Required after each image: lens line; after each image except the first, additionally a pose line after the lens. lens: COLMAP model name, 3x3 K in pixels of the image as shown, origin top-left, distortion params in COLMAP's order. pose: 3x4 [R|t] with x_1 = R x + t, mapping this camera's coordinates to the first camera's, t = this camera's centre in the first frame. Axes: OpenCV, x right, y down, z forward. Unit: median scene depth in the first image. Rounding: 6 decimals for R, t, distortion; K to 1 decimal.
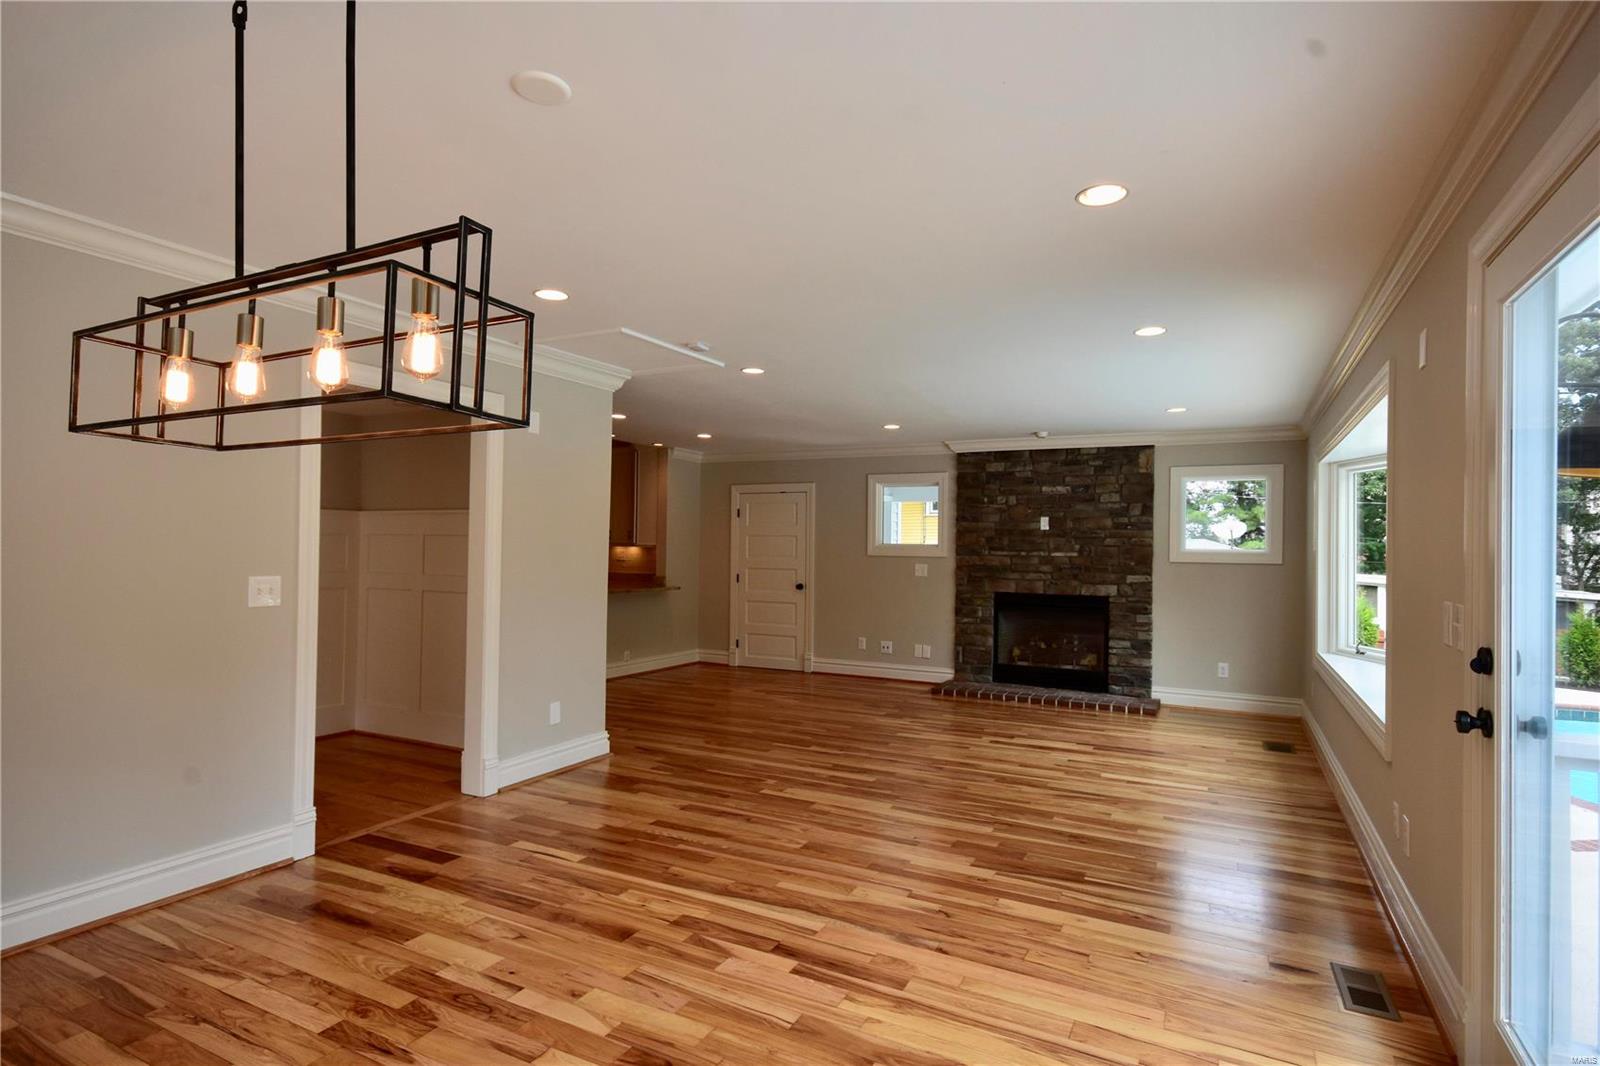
lens RADIAL K [[831.1, 0, 795.3], [0, 831.1, 532.7], [0, 0, 1]] dist [0.001089, 0.000037]
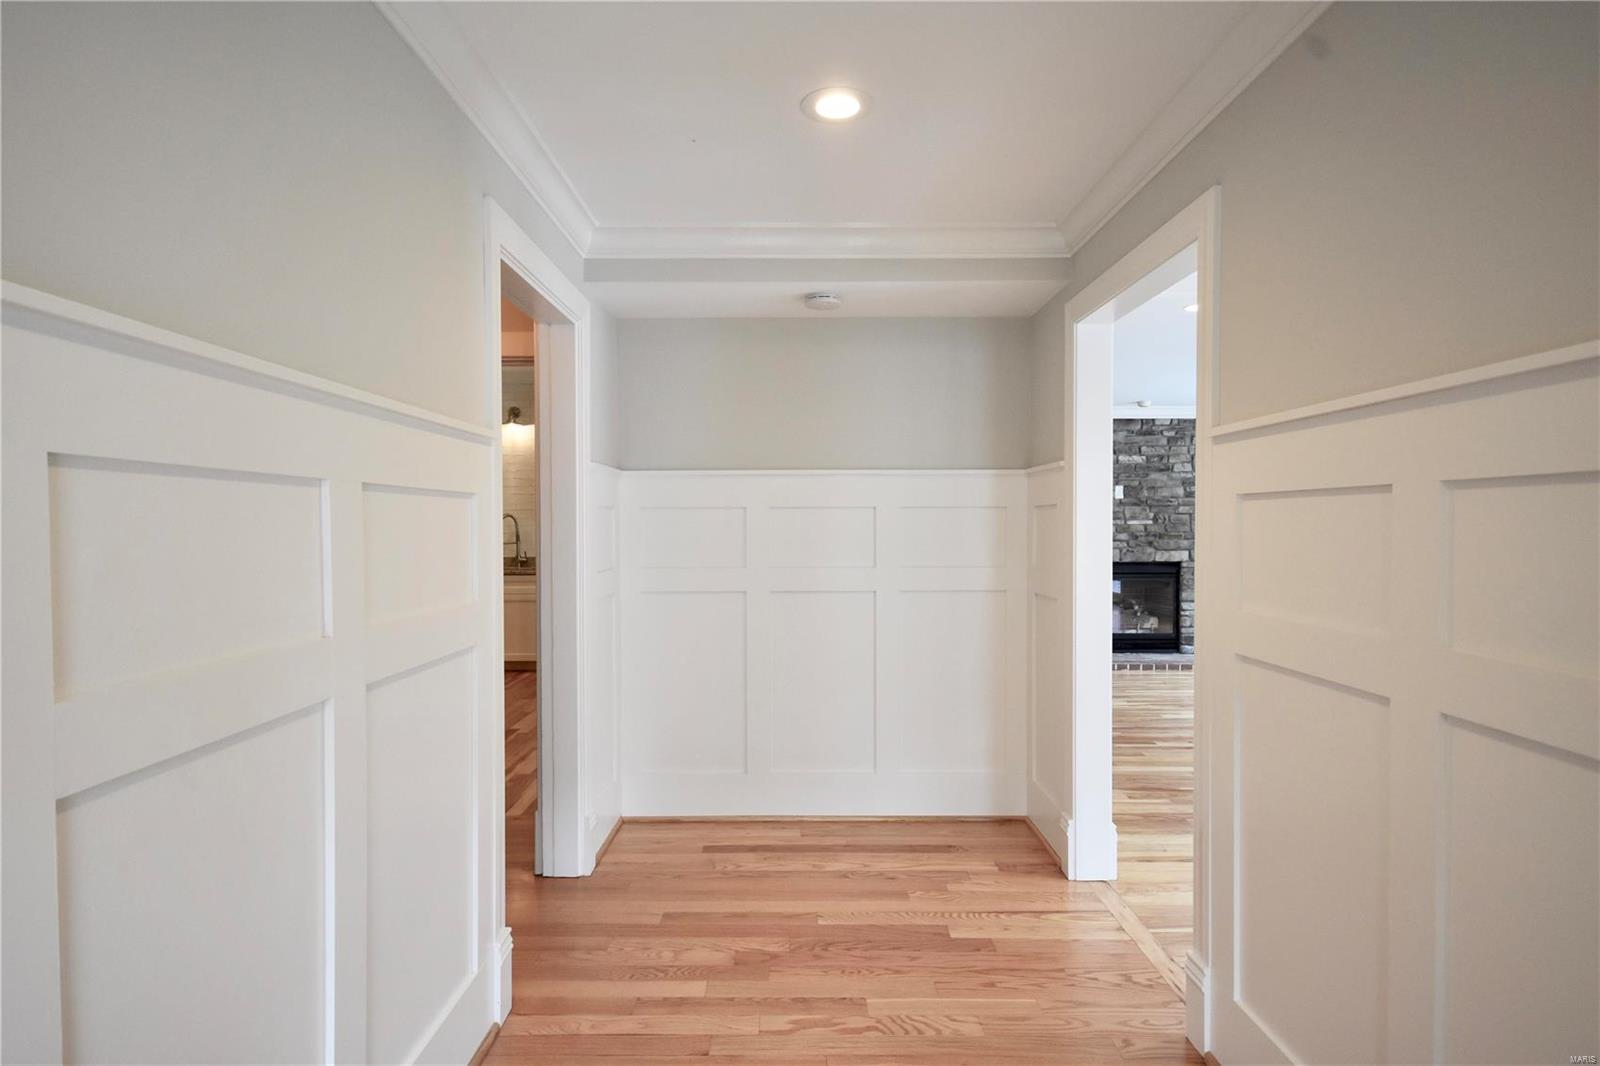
lens RADIAL K [[831.1, 0, 799.6], [0, 831.1, 533.4], [0, 0, 1]] dist [0.001089, 0.000037]
pose [[0.885246, -0.023503, 0.464528, -0.530475], [0.006851, 0.999273, 0.037504, -0.001802], [-0.465072, -0.030018, 0.884764, 0.291058]]
